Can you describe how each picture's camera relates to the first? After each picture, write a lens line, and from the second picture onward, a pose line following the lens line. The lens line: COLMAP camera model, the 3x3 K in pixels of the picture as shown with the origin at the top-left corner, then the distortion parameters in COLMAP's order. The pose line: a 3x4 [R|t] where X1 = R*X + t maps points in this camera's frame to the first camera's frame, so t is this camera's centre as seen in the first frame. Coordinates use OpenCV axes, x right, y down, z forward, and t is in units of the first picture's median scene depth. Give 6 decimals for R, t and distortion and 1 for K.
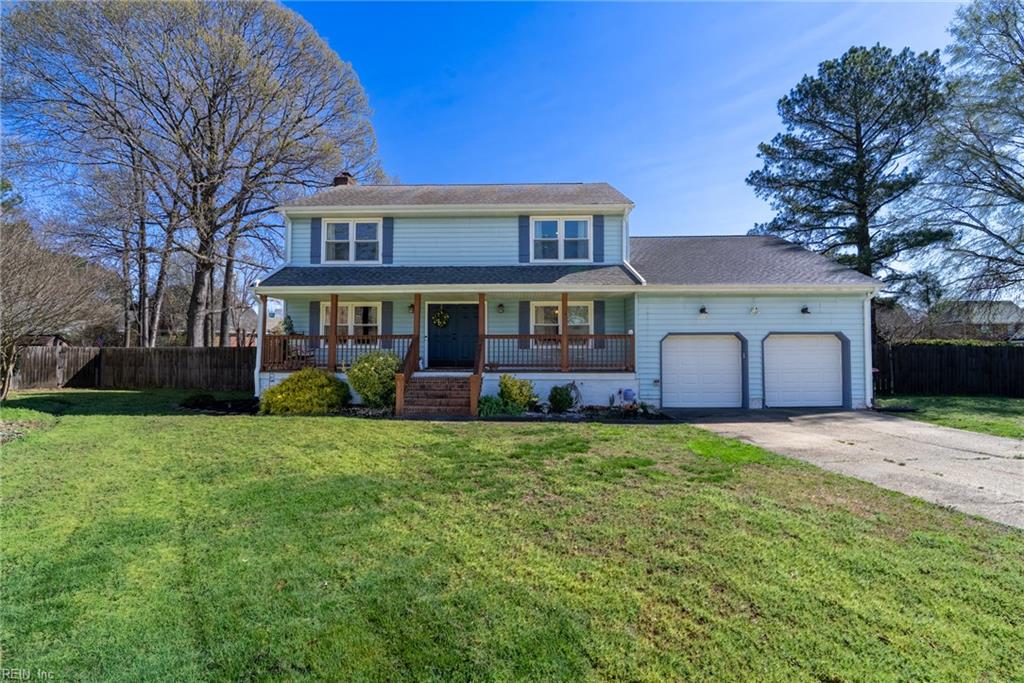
lens RADIAL K [[457.9, 0, 512.0], [0, 457.9, 341.5], [0, 0, 1]] dist [-0.029145, -0.000020]
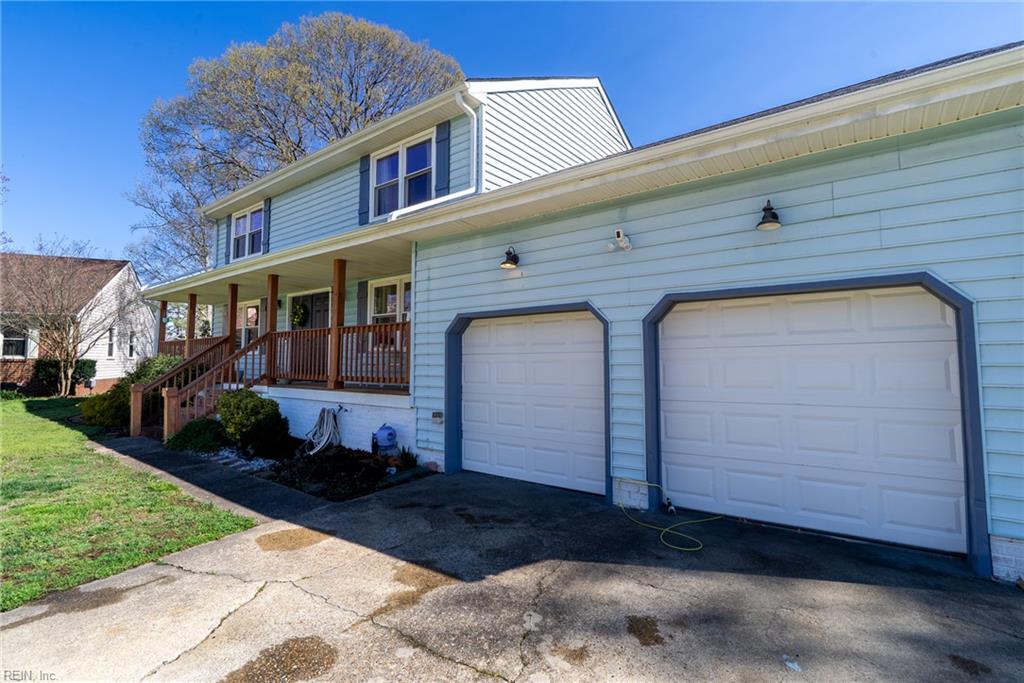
lens RADIAL K [[460.1, 0, 510.9], [0, 460.1, 334.2], [0, 0, 1]] dist [-0.003755, 0.000624]
pose [[0.840765, -0.039450, -0.539961, 0.570881], [0.033643, 0.999221, -0.020619, 0.011548], [0.540354, -0.000830, 0.841437, 0.543629]]
